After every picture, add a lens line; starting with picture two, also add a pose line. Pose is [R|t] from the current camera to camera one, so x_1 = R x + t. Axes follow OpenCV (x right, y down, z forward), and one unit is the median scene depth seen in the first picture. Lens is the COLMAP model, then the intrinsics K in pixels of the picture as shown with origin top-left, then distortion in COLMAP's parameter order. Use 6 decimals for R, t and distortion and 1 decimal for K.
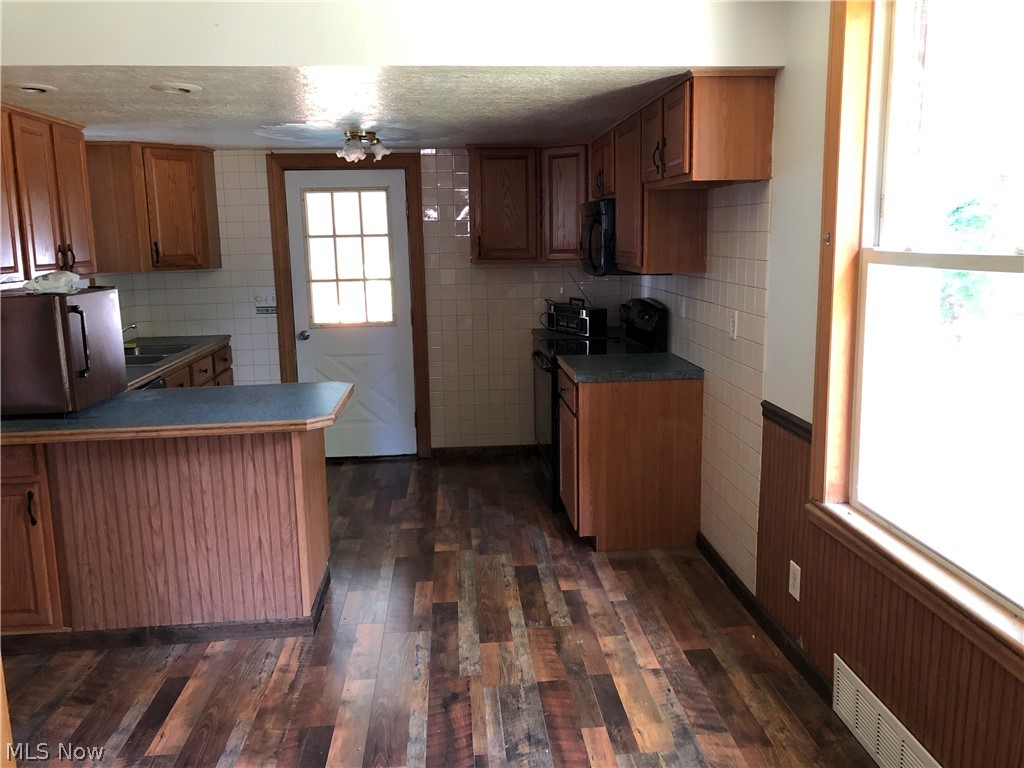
lens RADIAL K [[849.0, 0, 514.3], [0, 849.0, 383.2], [0, 0, 1]] dist [0.044255, -0.031348]
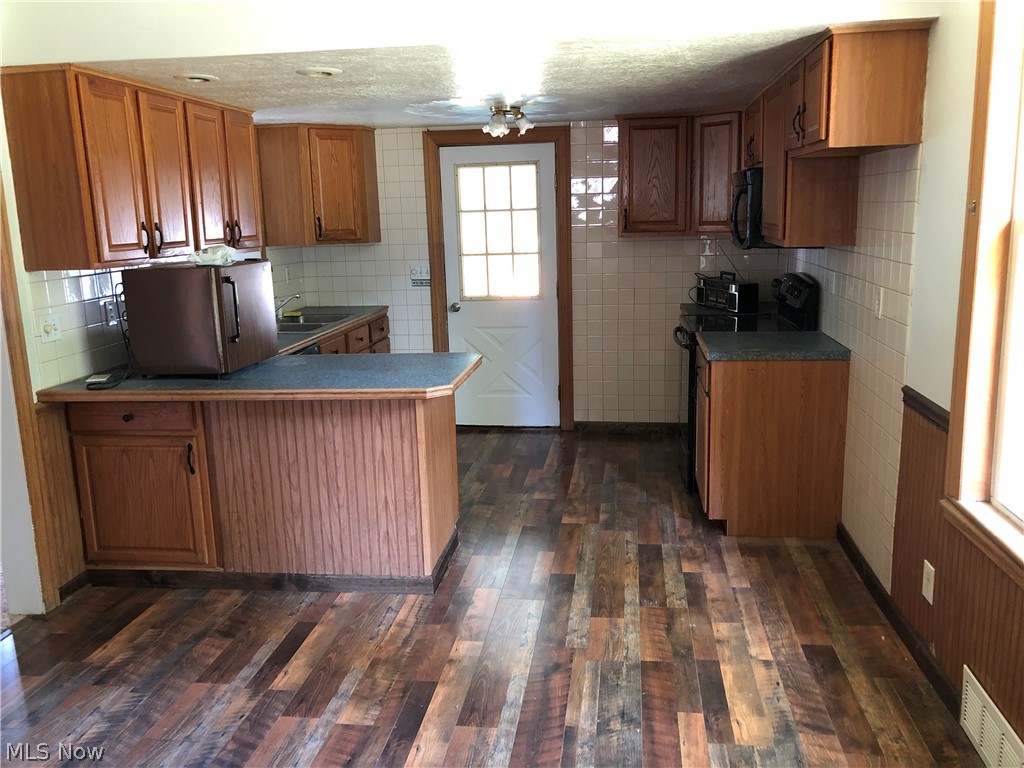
lens RADIAL K [[849.0, 0, 512.5], [0, 849.0, 377.2], [0, 0, 1]] dist [0.044255, -0.031348]
pose [[0.977264, 0.033086, -0.209427, 0.069719], [-0.027908, 0.999228, 0.027633, -0.002238], [0.210180, -0.021160, 0.977434, 0.006239]]
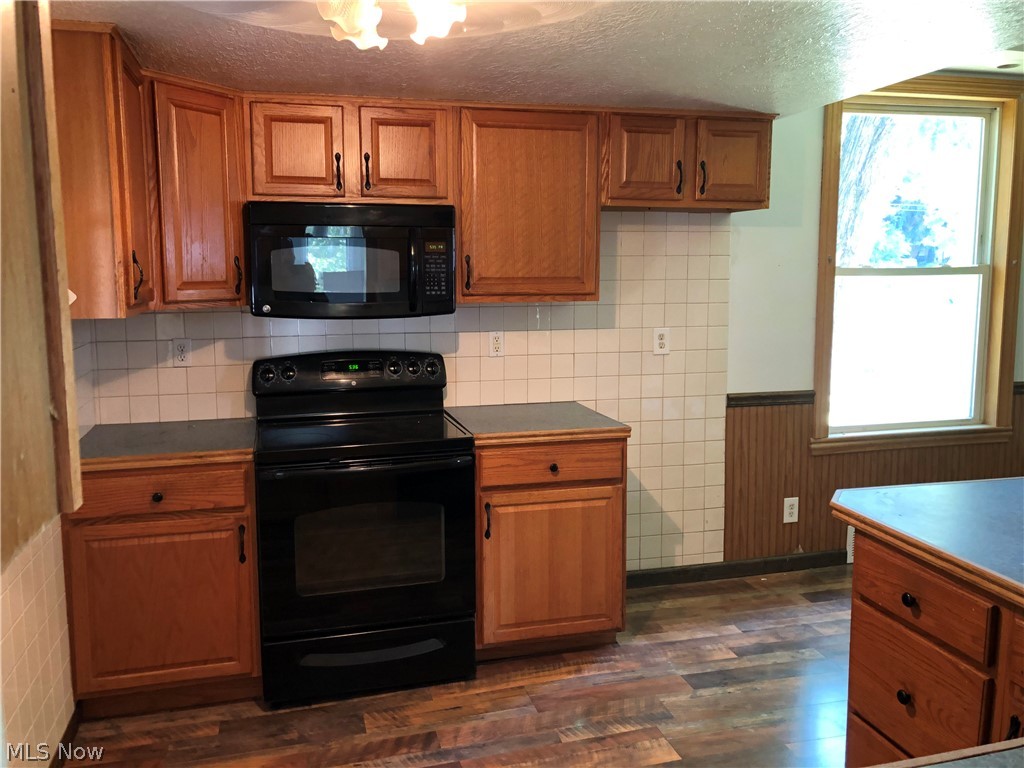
lens RADIAL K [[849.0, 0, 512.9], [0, 849.0, 382.3], [0, 0, 1]] dist [0.044255, -0.031348]
pose [[-0.193208, -0.117347, 0.974115, -0.817007], [0.178217, 0.972109, 0.152454, -0.234613], [-0.964837, 0.203059, -0.166906, 1.478488]]
